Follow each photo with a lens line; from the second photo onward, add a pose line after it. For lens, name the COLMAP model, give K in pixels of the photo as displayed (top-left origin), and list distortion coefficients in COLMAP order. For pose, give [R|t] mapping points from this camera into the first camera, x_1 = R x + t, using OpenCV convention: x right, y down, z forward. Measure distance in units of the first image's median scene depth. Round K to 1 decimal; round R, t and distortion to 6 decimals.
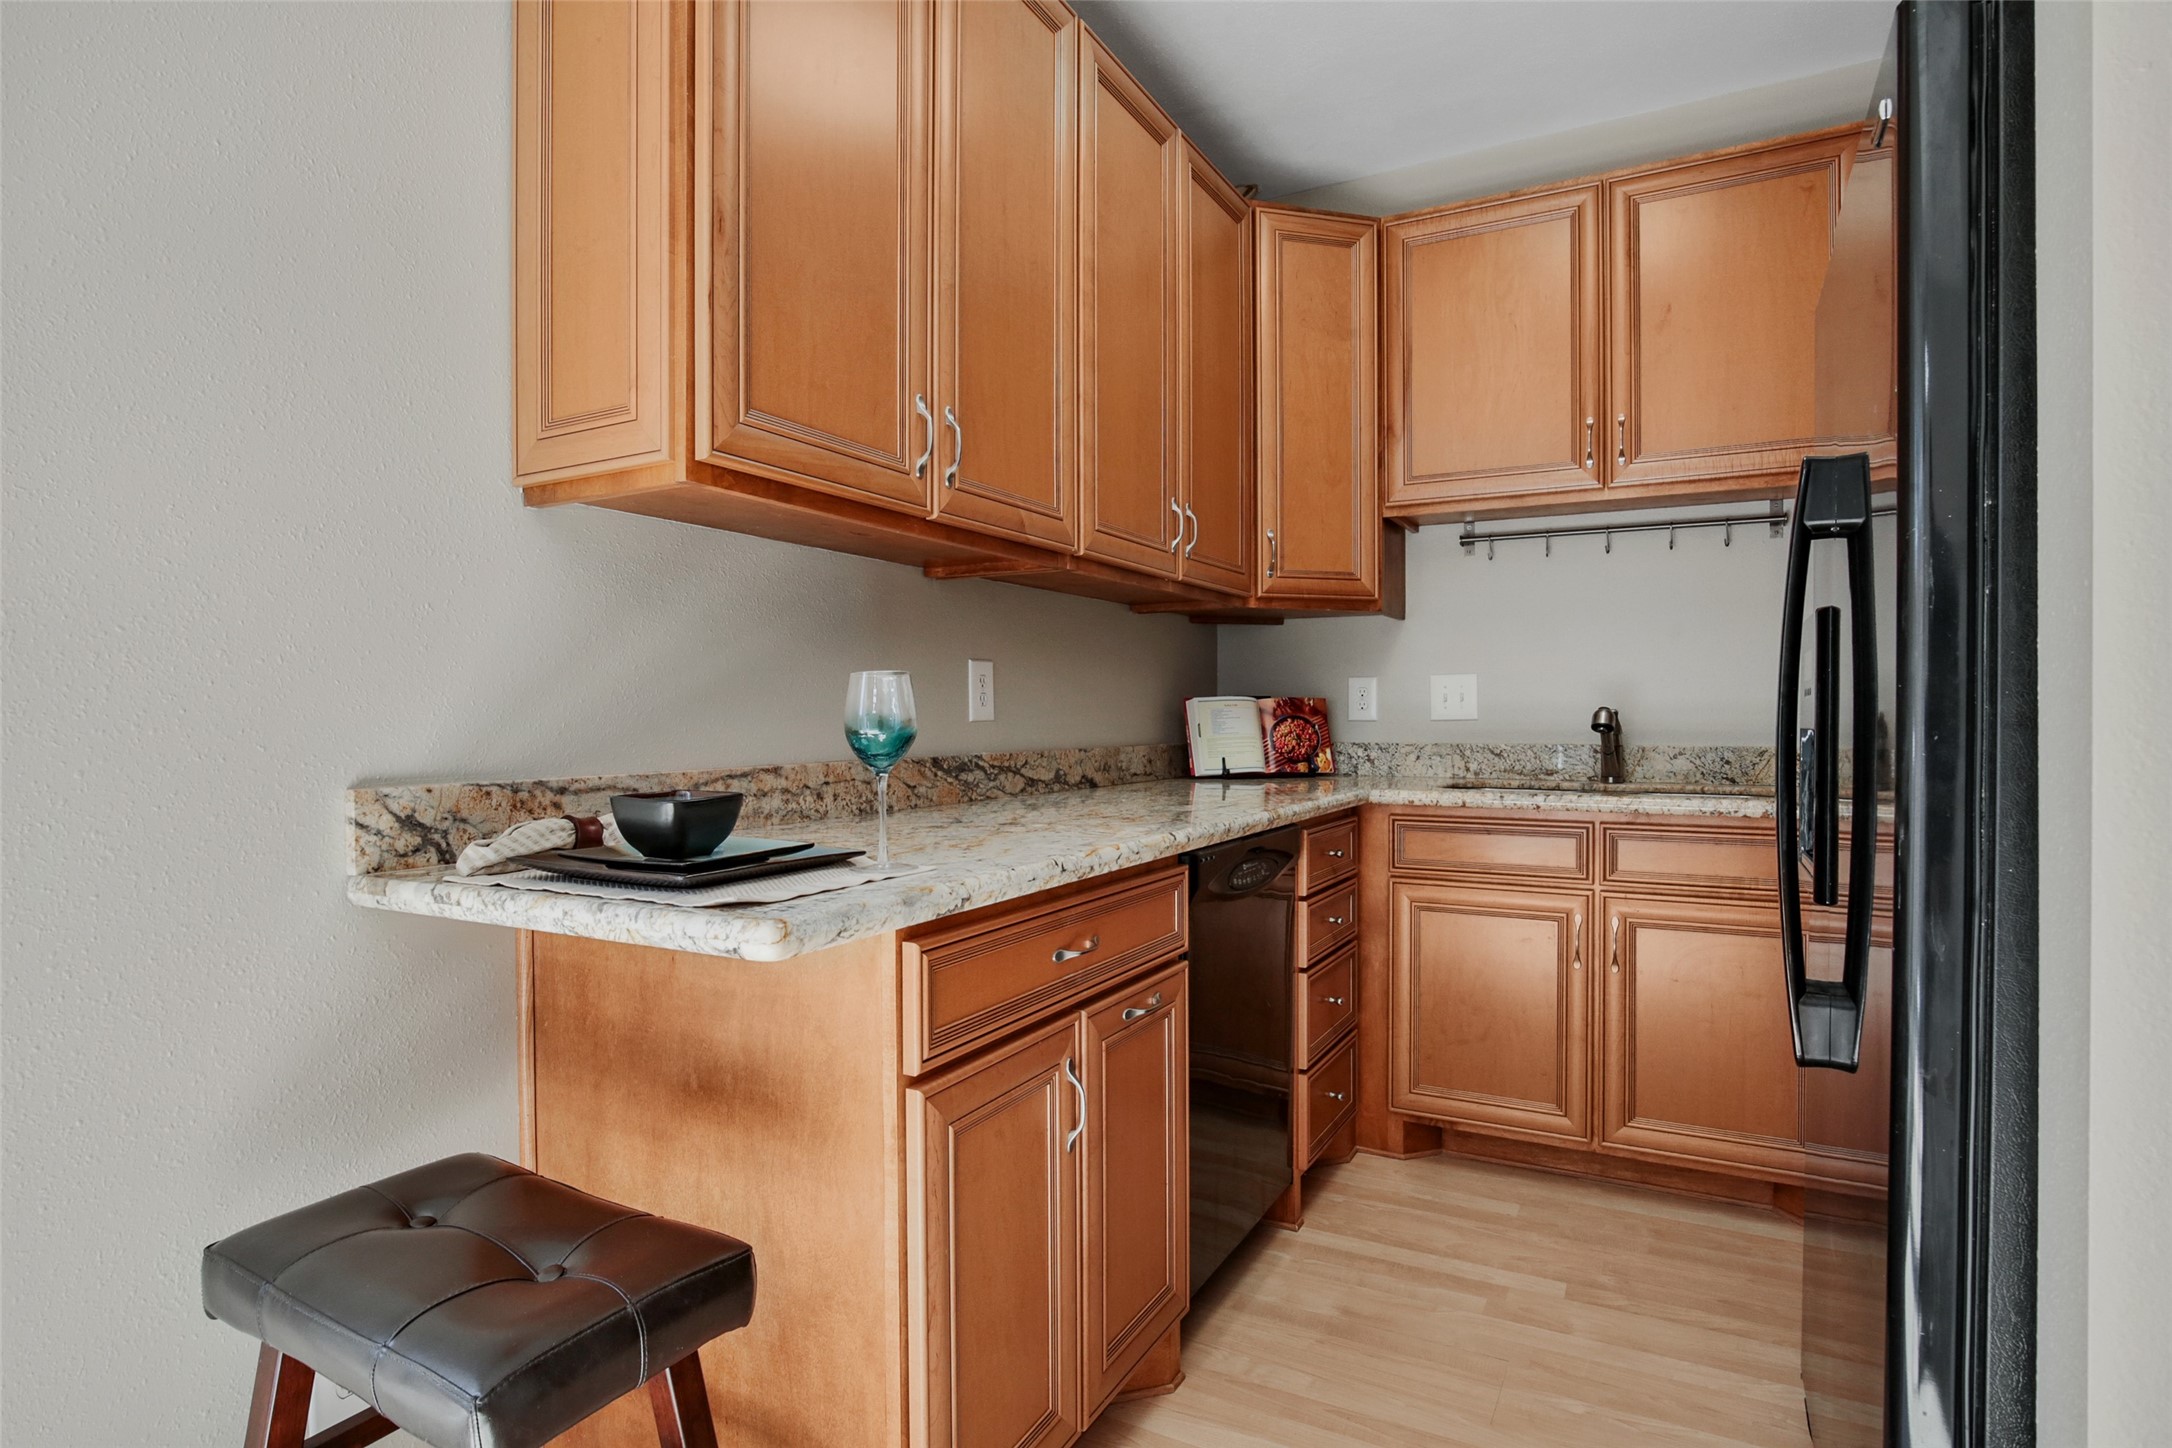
lens RADIAL K [[1043.5, 0, 1086.0], [0, 1043.5, 724.0], [0, 0, 1]] dist [-0.017917, -0.001750]
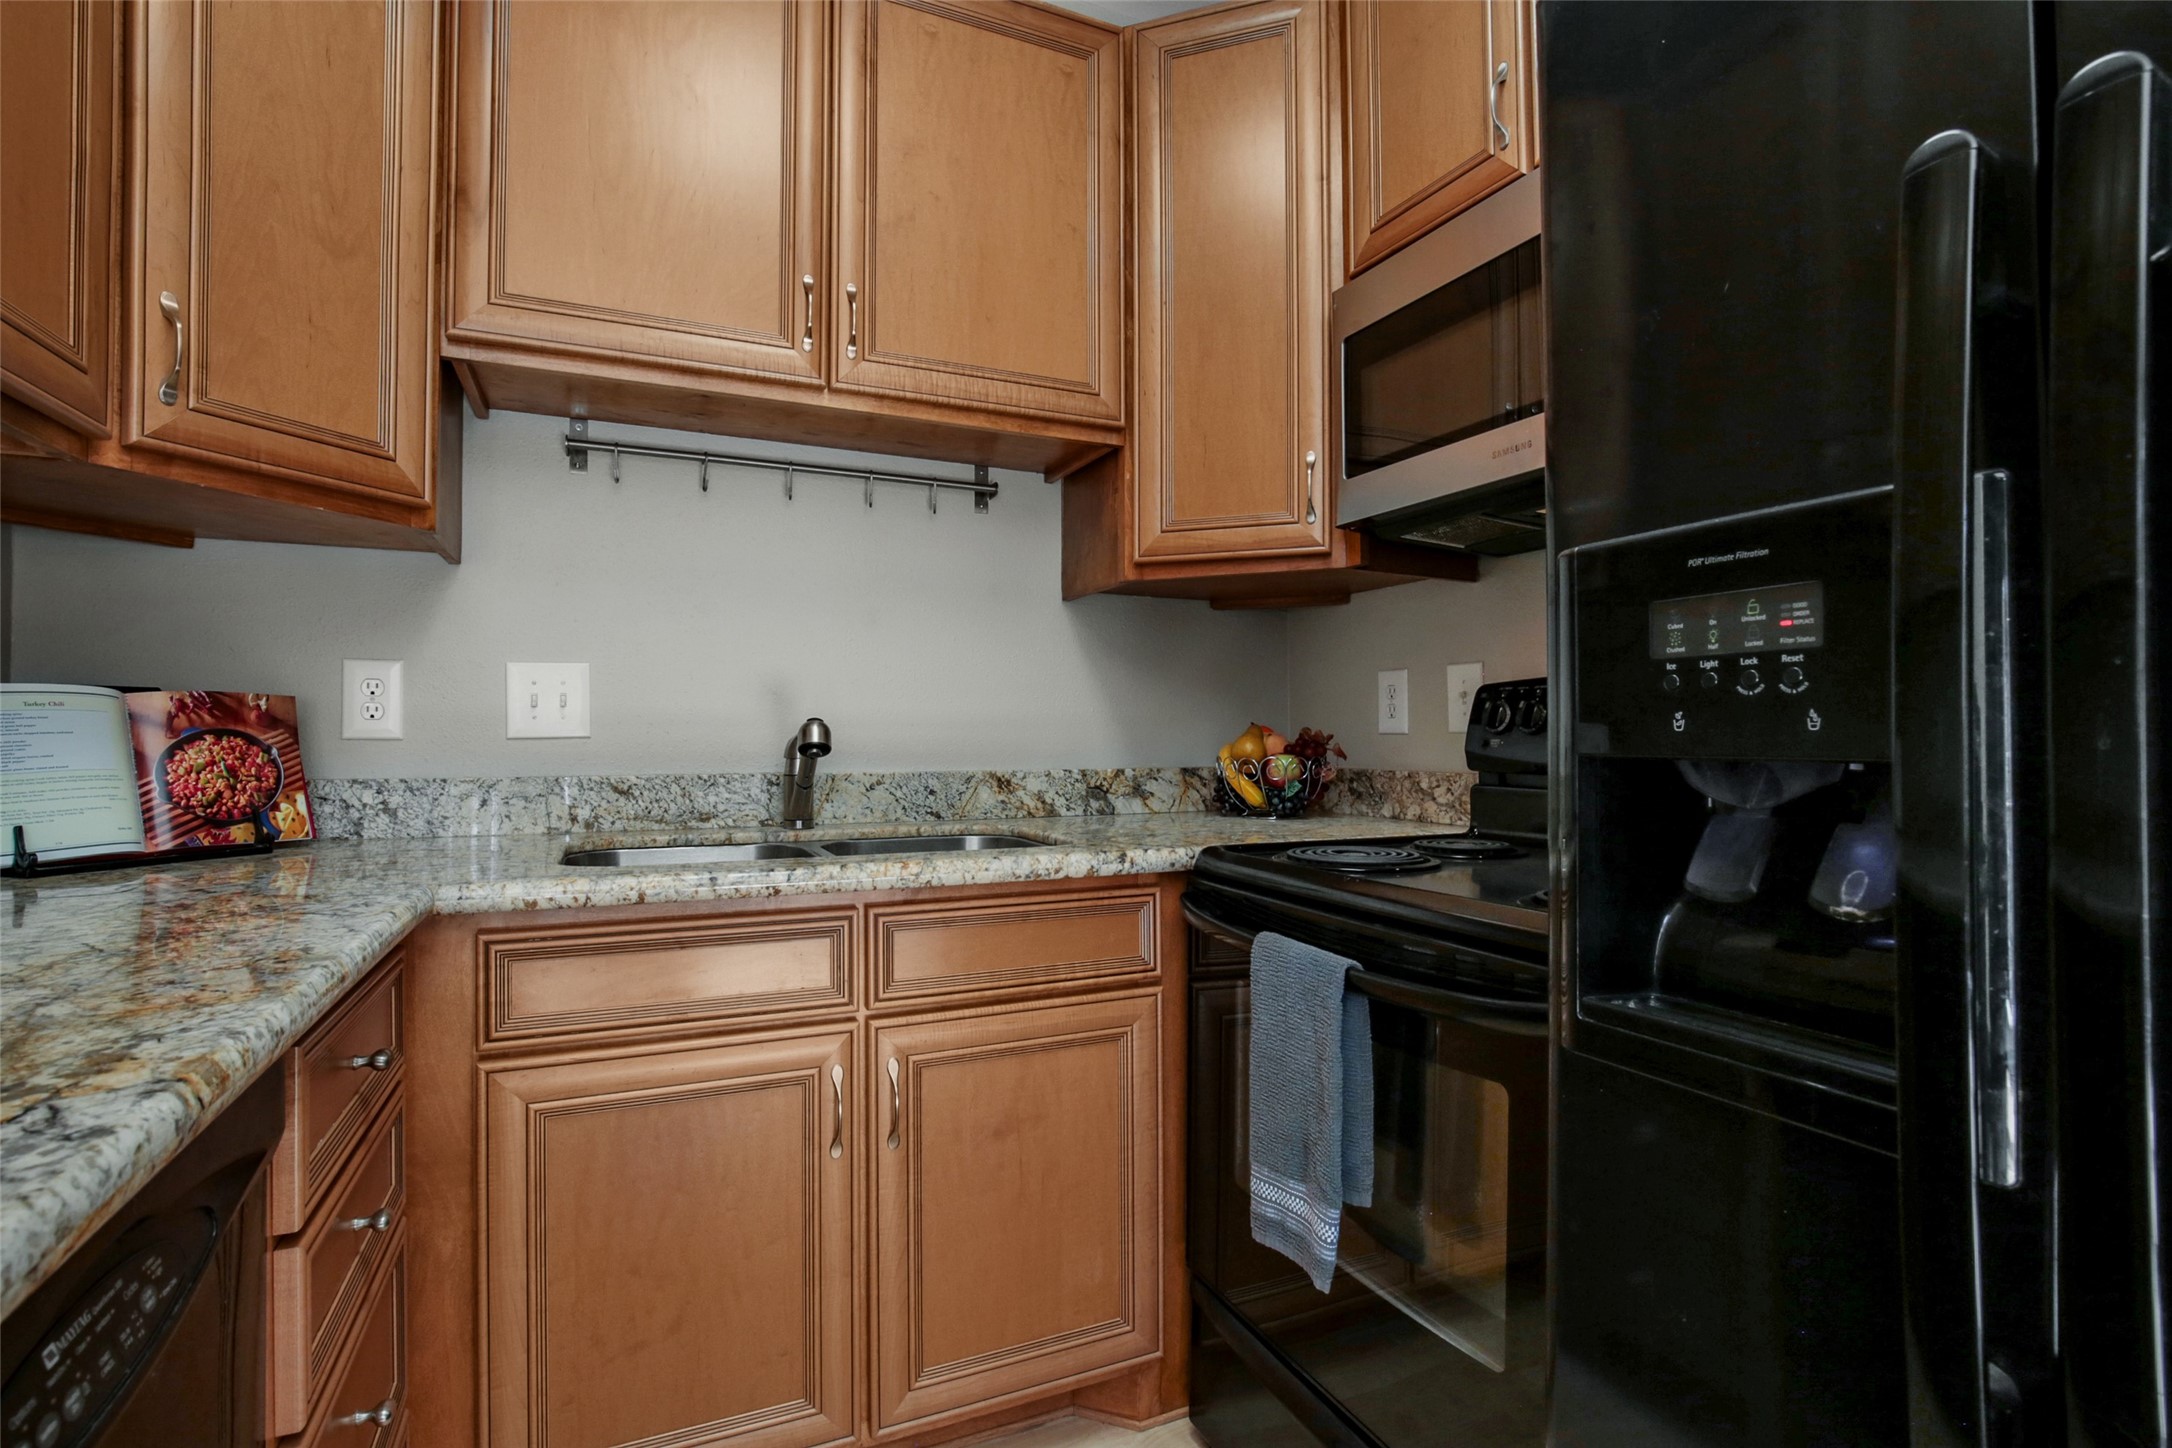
lens RADIAL K [[1043.5, 0, 1086.0], [0, 1043.5, 724.0], [0, 0, 1]] dist [-0.017917, -0.001750]
pose [[0.608788, 0.010134, 0.793269, 0.068704], [0.003080, 0.999881, -0.015138, -0.001940], [-0.793327, 0.011659, 0.608684, 0.414448]]
